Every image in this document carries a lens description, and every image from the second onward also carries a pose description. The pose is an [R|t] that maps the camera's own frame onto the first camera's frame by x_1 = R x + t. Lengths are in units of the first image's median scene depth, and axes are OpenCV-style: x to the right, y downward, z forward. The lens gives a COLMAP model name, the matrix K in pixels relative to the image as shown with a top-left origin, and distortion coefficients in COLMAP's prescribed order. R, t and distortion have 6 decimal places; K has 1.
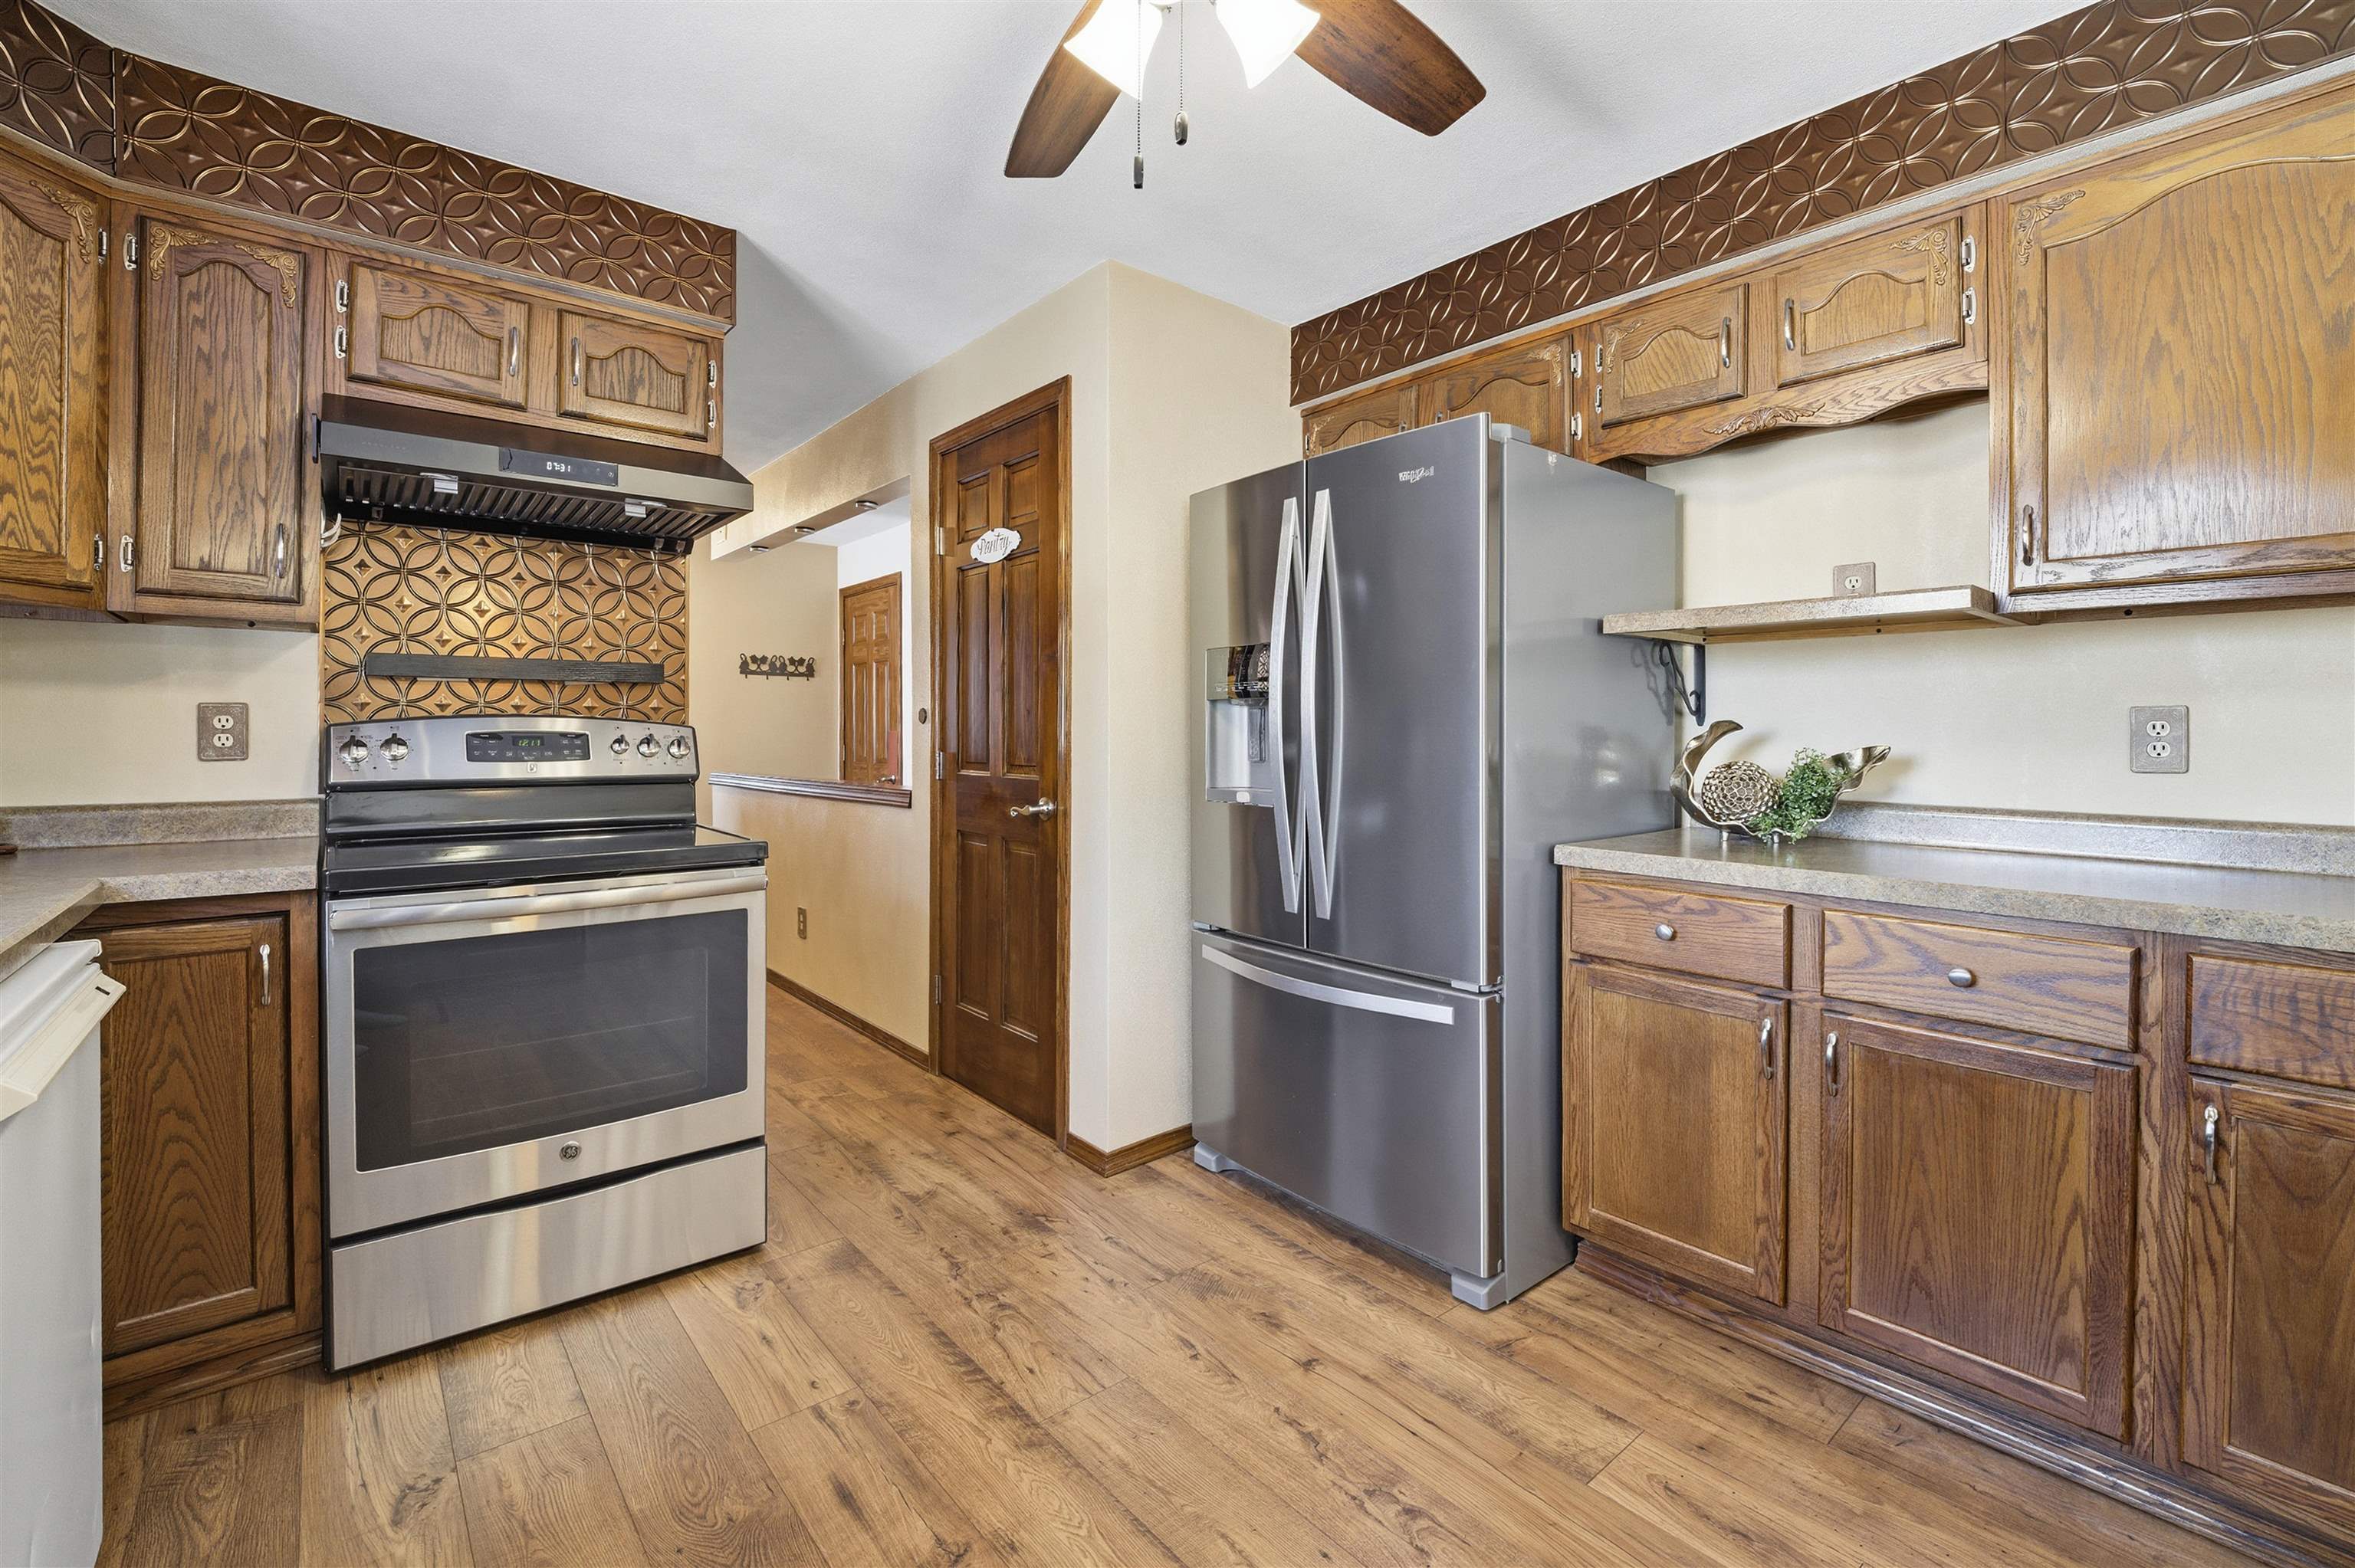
lens RADIAL K [[999.8, 0, 1179.4], [0, 999.8, 743.1], [0, 0, 1]] dist [0.001622, -0.018207]
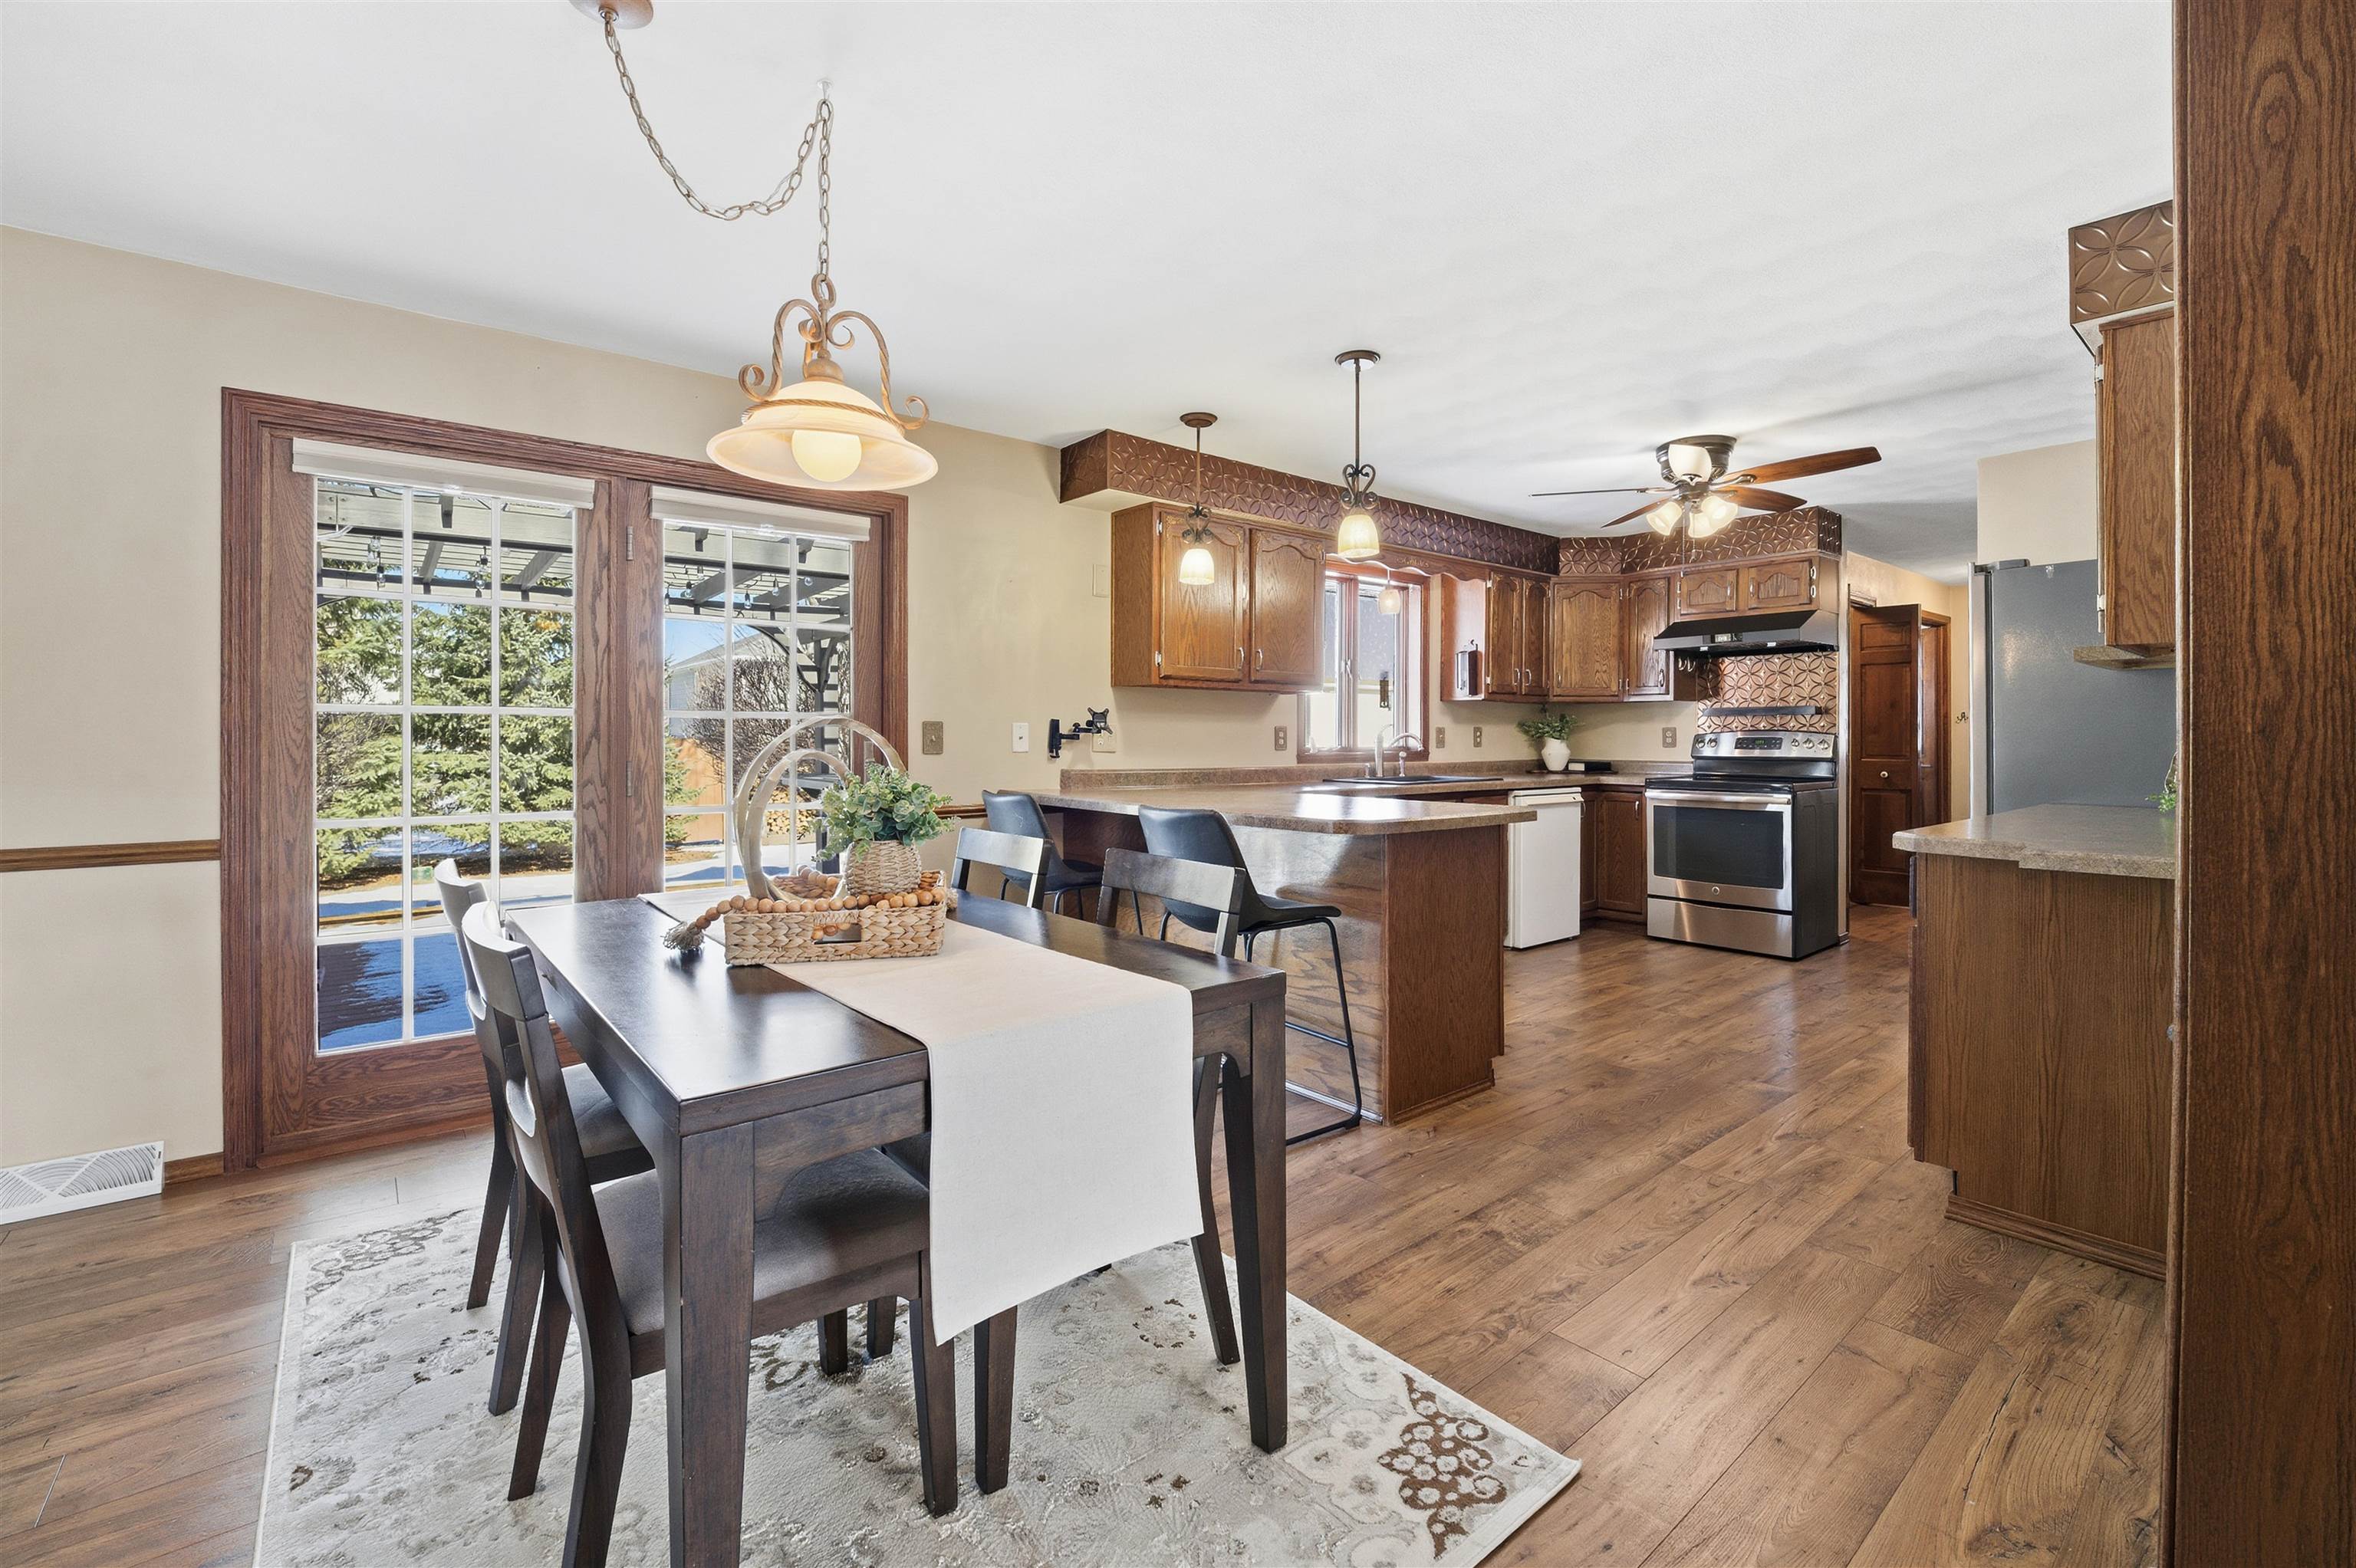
lens RADIAL K [[1000.3, 0, 1179.9], [0, 1000.3, 743.1], [0, 0, 1]] dist [0.001622, -0.018207]
pose [[-0.016759, 0.004188, -0.999851, 2.344746], [-0.007922, 0.999959, 0.004321, 0.004490], [0.999828, 0.007993, -0.016725, -0.462144]]
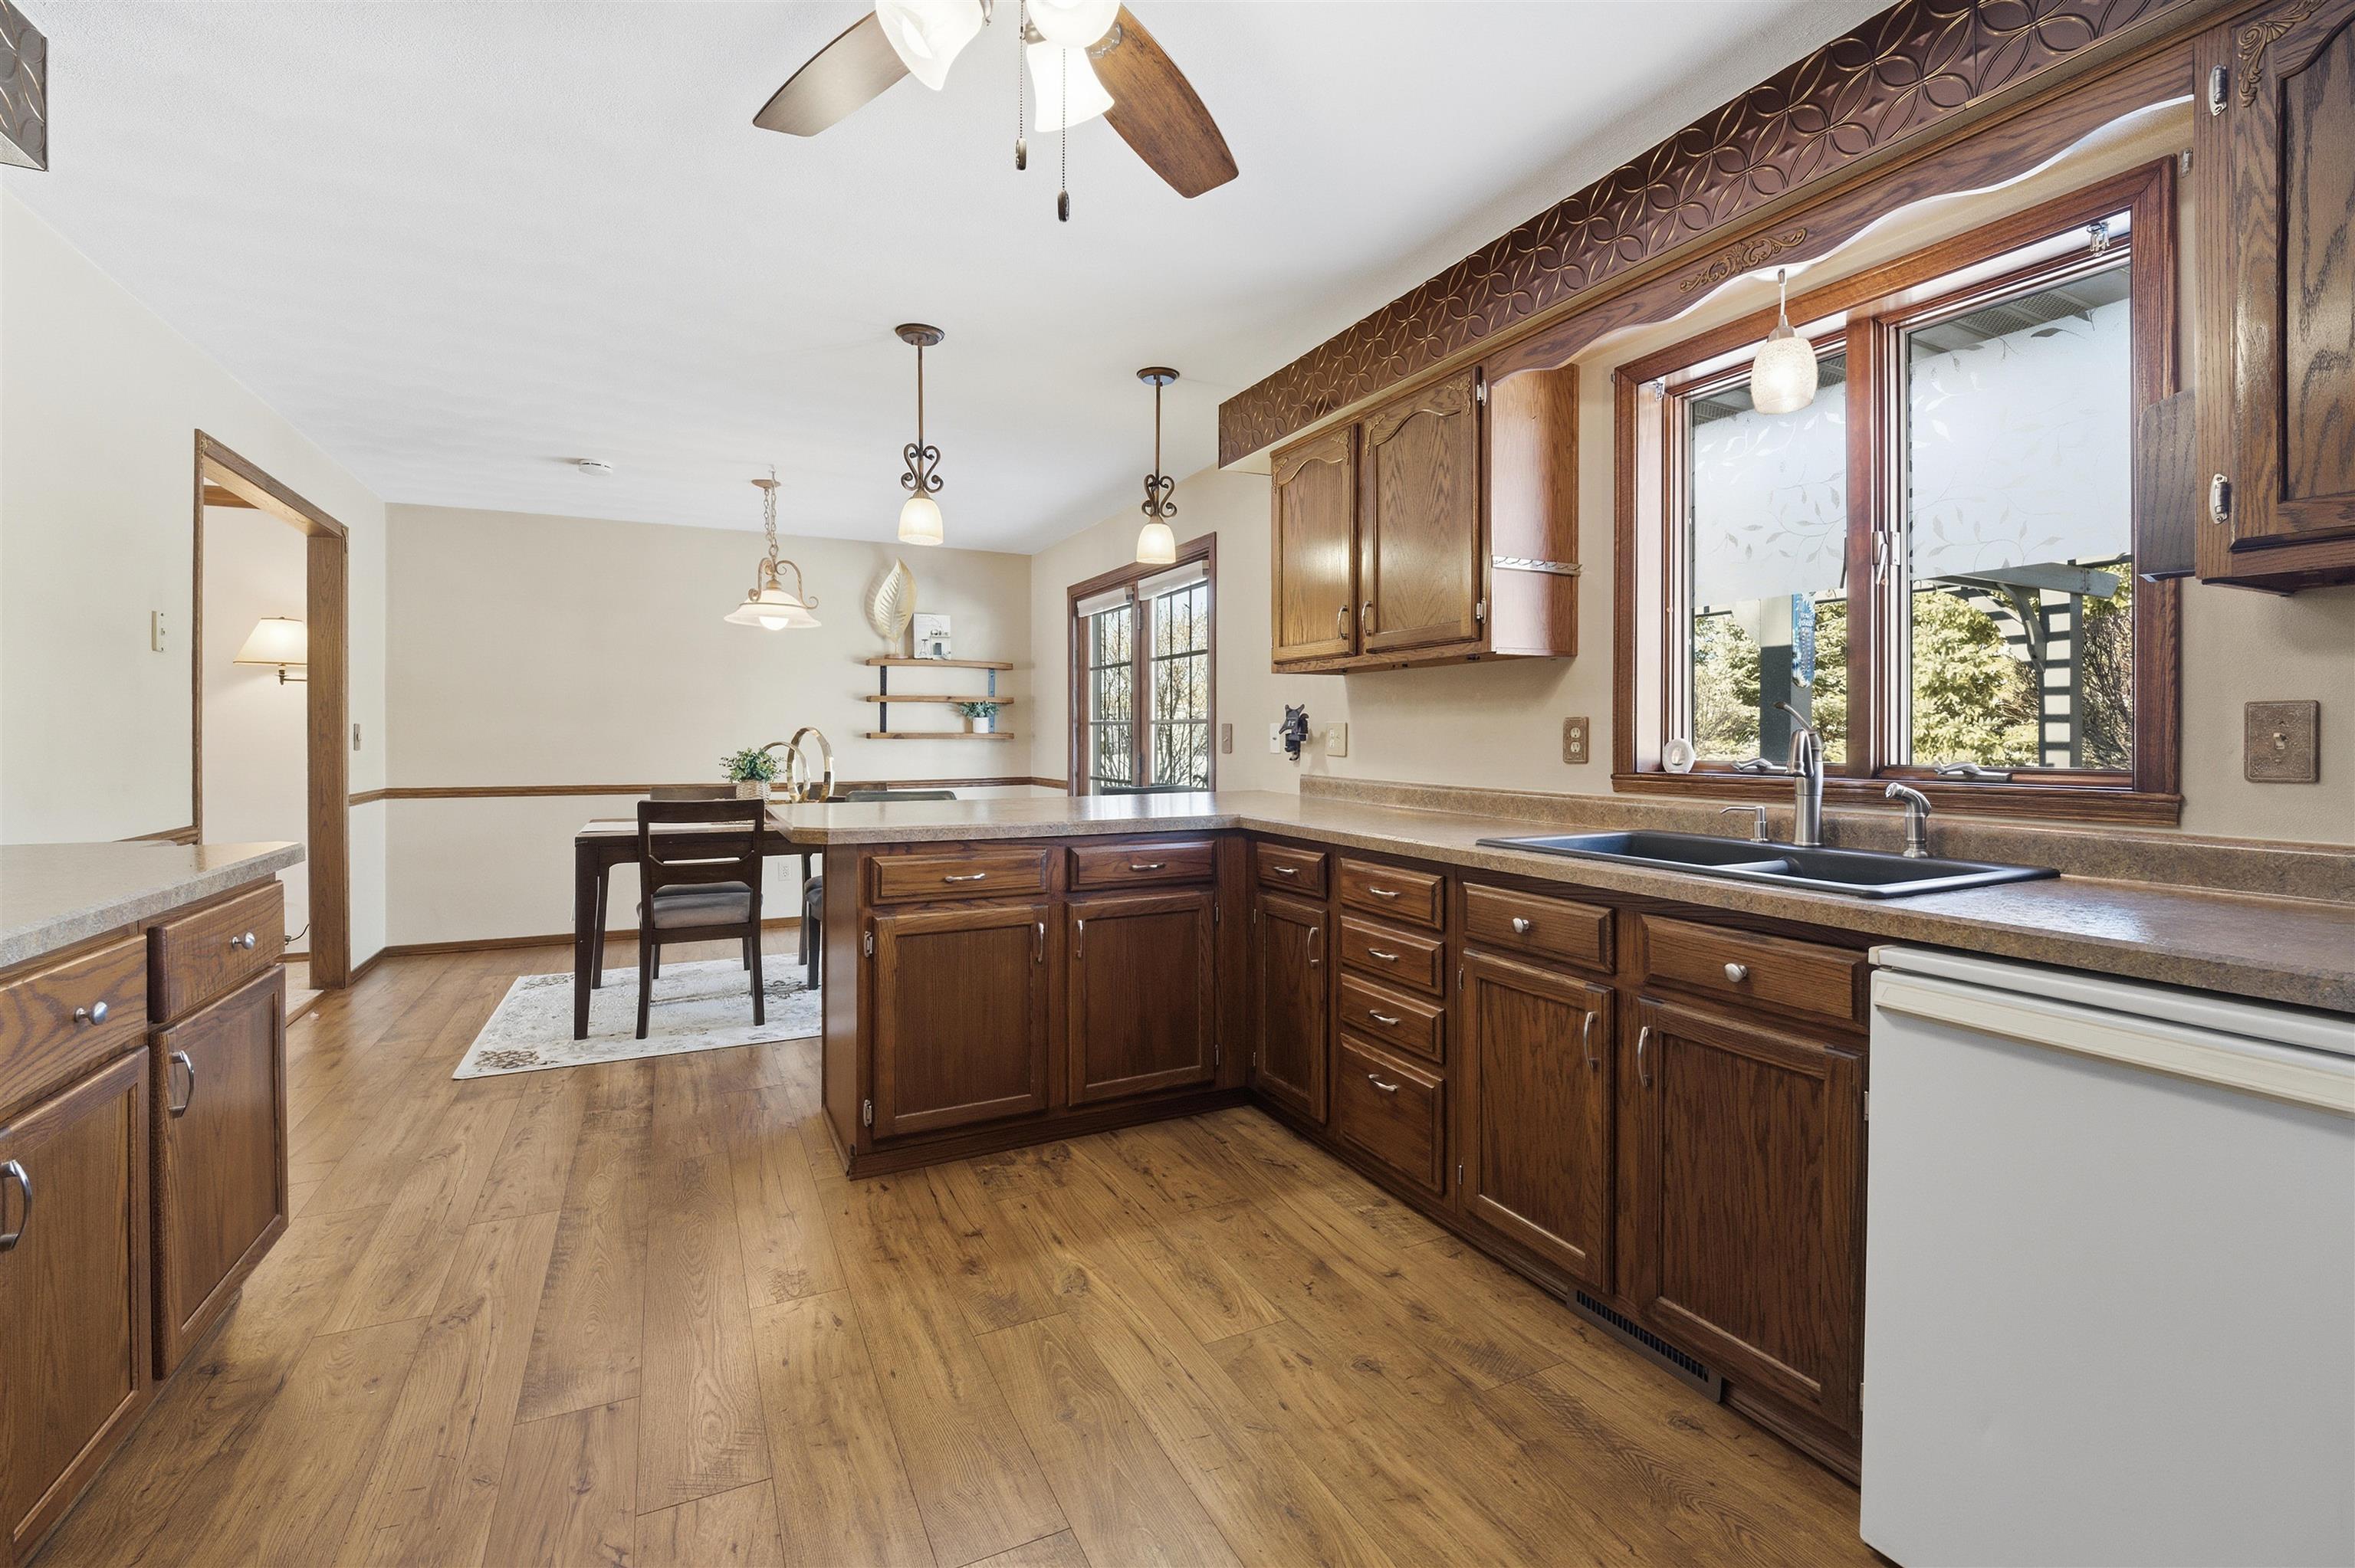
lens RADIAL K [[1027.2, 0, 1181.7], [0, 1027.2, 737.7], [0, 0, 1]] dist [0.001249, -0.008081]
pose [[-0.970219, -0.002091, 0.242220, -0.245855], [0.000131, 0.999958, 0.009159, -0.016620], [-0.242229, 0.008918, -0.970178, 1.356645]]
